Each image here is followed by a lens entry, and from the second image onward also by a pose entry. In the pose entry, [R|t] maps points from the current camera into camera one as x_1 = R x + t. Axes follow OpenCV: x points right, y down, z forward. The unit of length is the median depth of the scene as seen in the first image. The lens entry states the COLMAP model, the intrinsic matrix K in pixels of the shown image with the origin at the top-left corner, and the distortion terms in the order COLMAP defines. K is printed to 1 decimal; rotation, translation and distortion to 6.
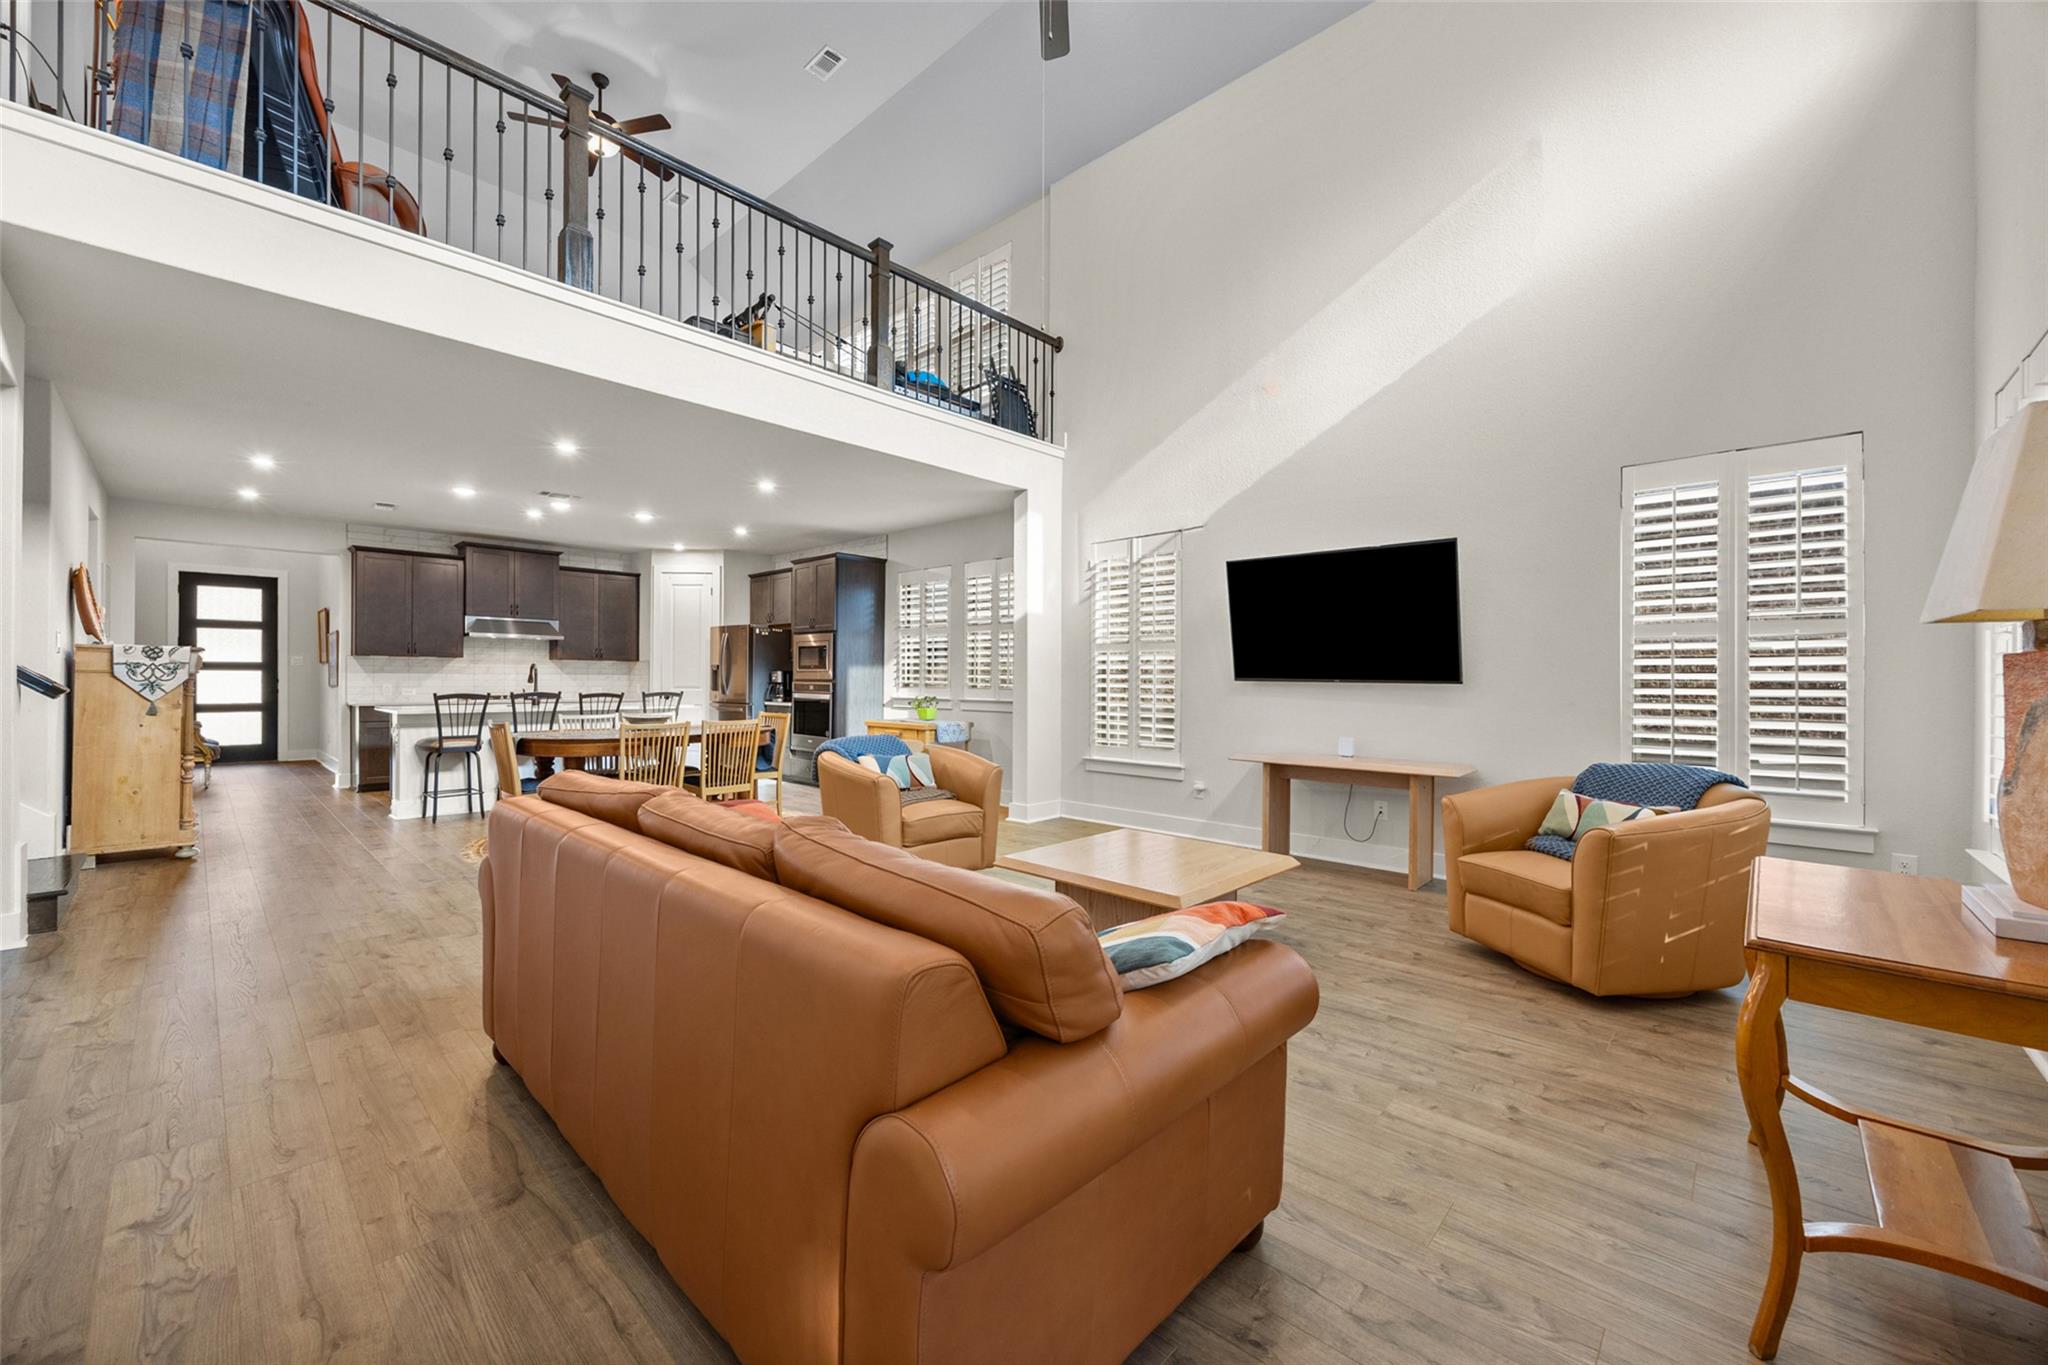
lens RADIAL K [[778.3, 0, 1025.7], [0, 778.3, 686.9], [0, 0, 1]] dist [-0.003171, -0.000200]
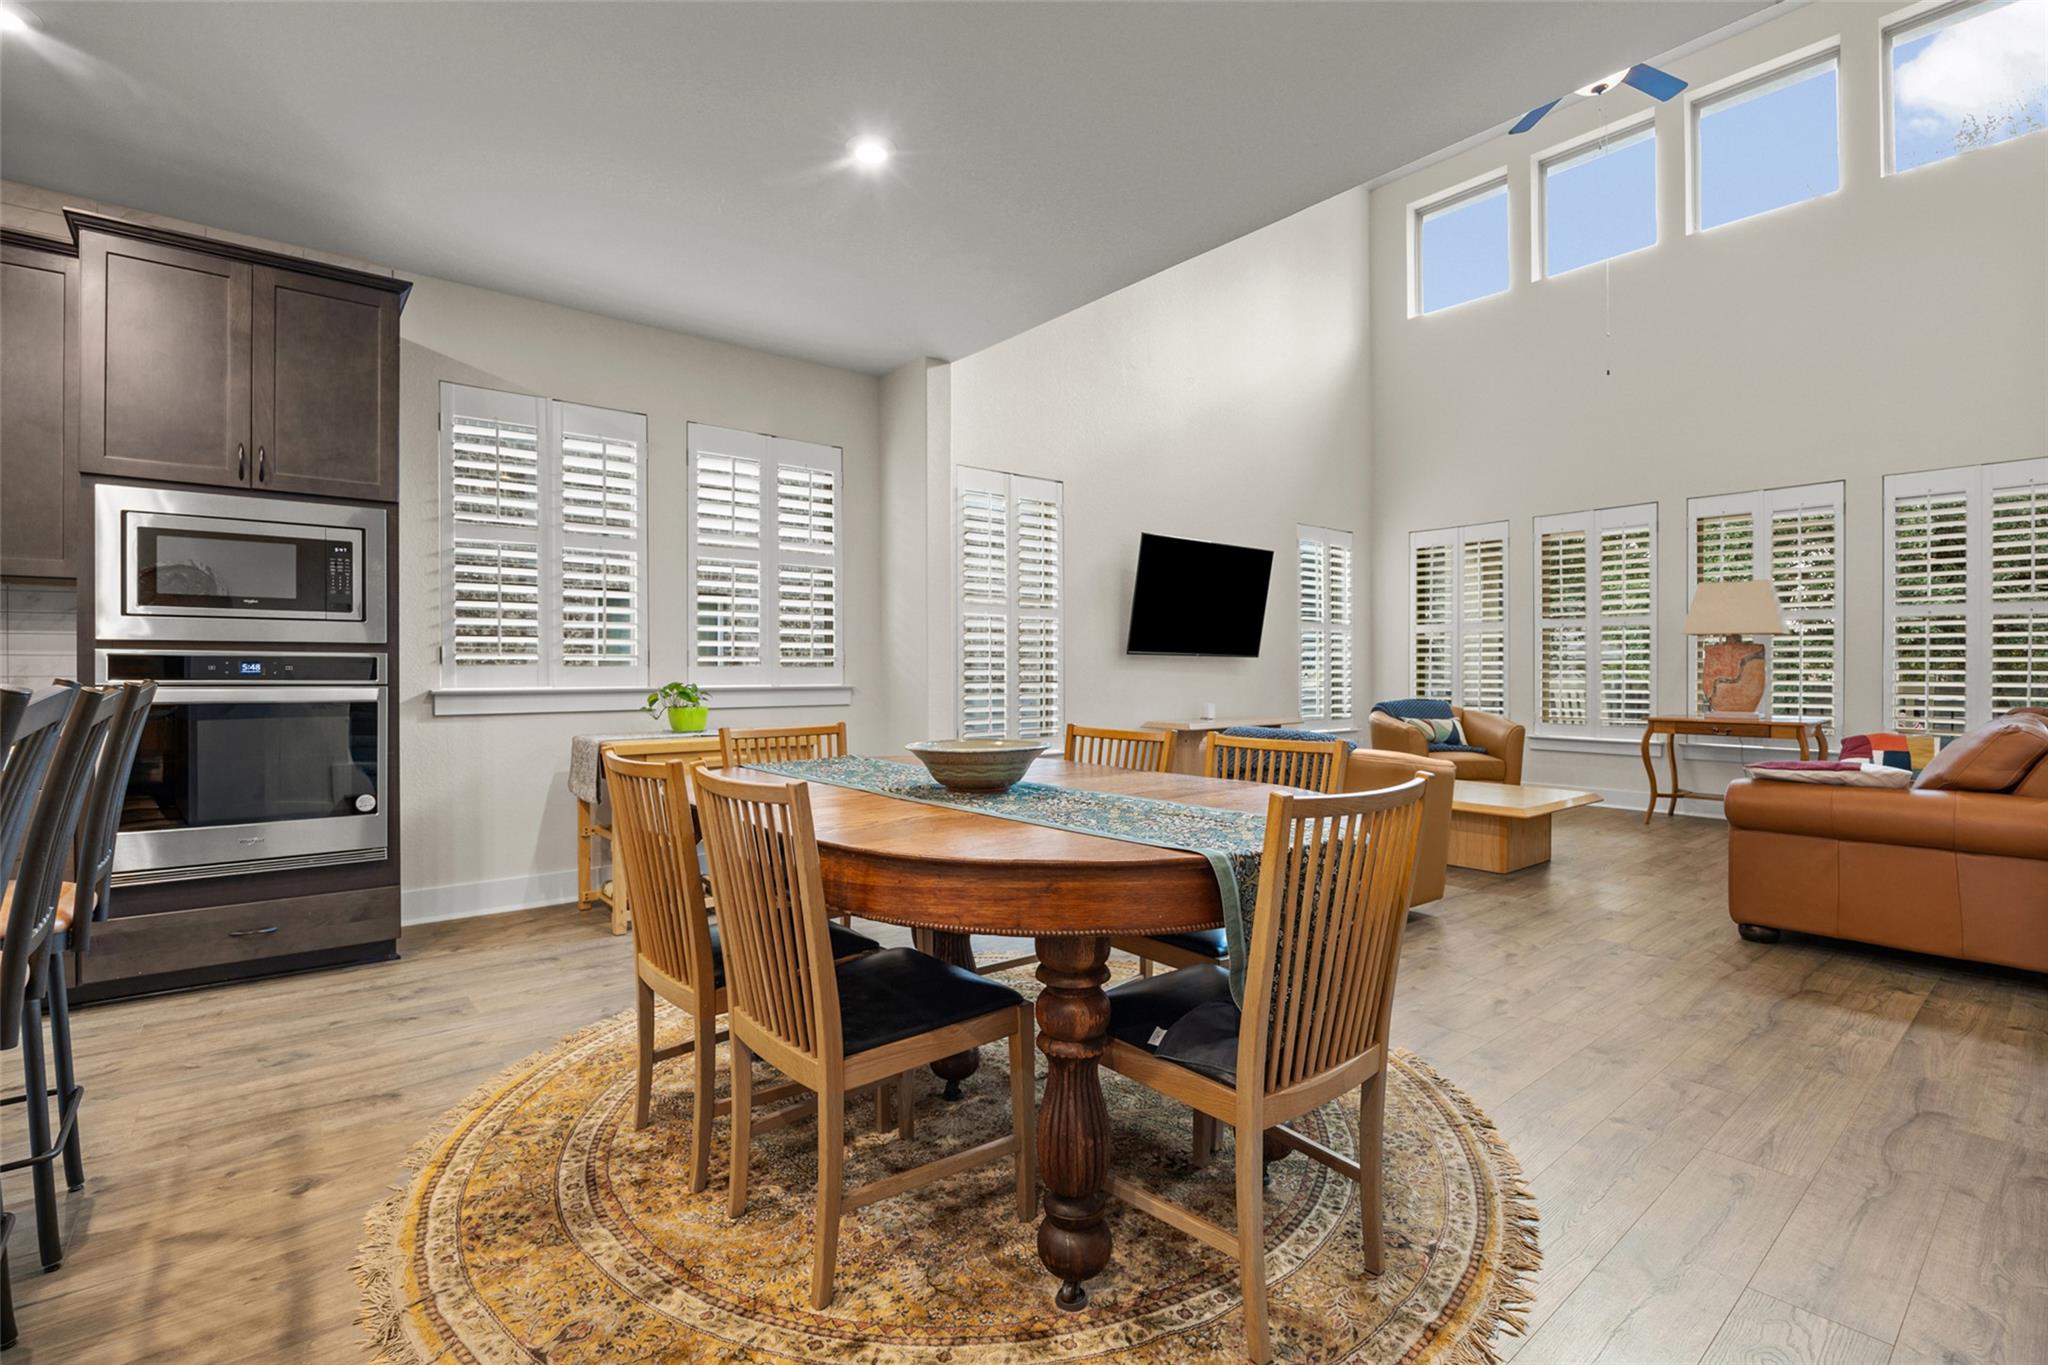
lens RADIAL K [[929.8, 0, 1021.5], [0, 929.8, 676.8], [0, 0, 1]] dist [-0.013861, 0.001397]
pose [[0.131533, -0.012560, 0.991232, -0.743893], [0.013634, 0.999848, 0.010860, 0.004839], [-0.991218, 0.012086, 0.131685, 0.807640]]
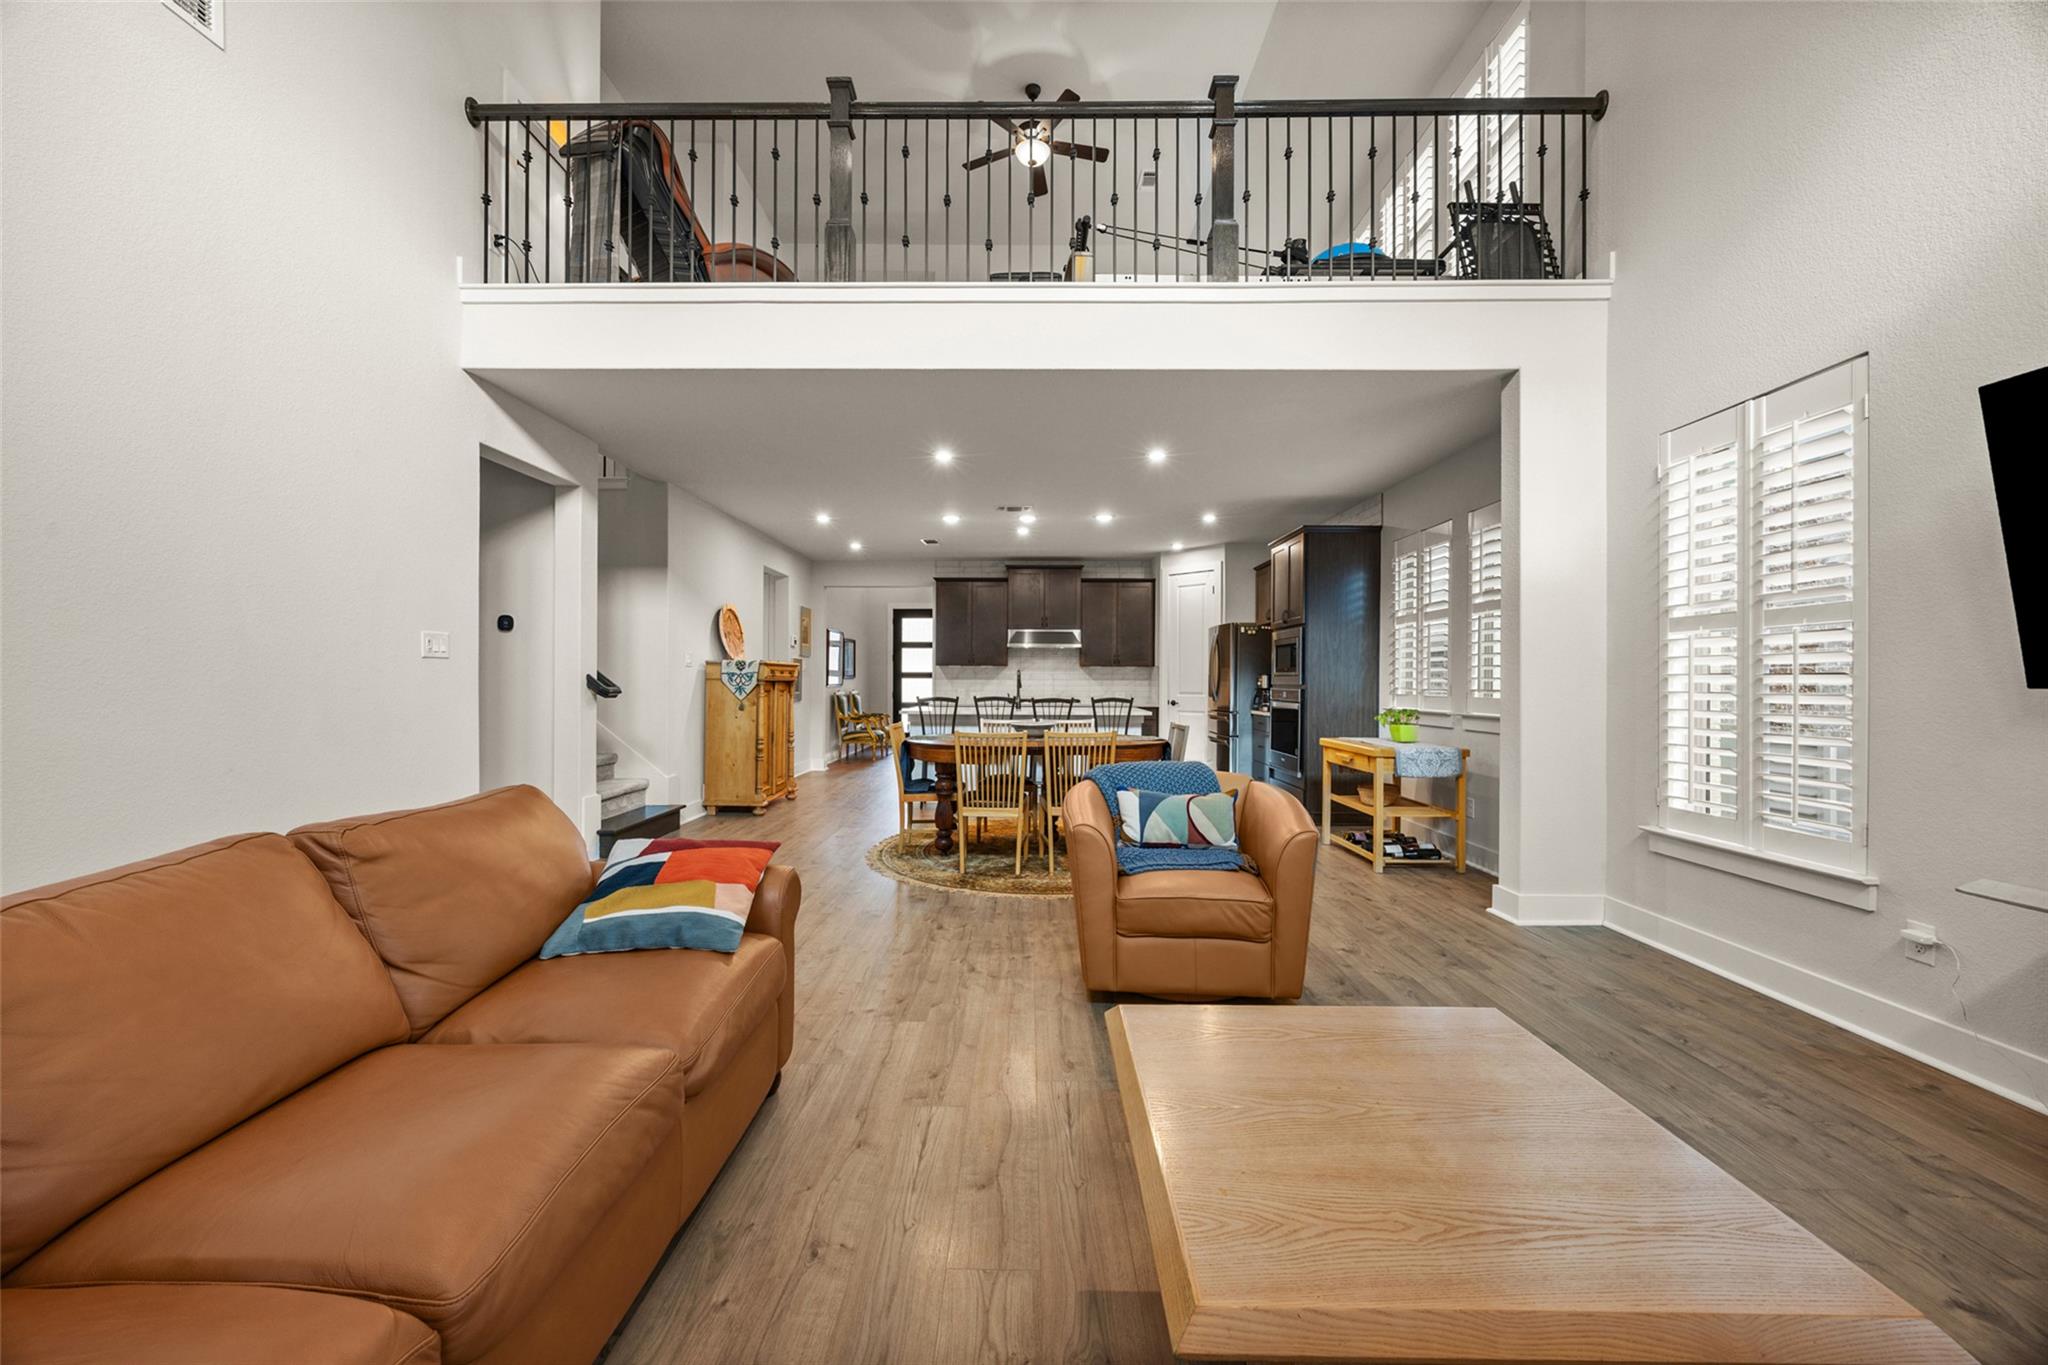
lens RADIAL K [[778.3, 0, 1025.6], [0, 778.3, 679.9], [0, 0, 1]] dist [-0.003171, -0.000200]
pose [[0.678933, -0.004677, -0.734185, 0.174980], [-0.008323, 0.999866, -0.014066, -0.001357], [0.734153, 0.015661, 0.678803, 0.304315]]
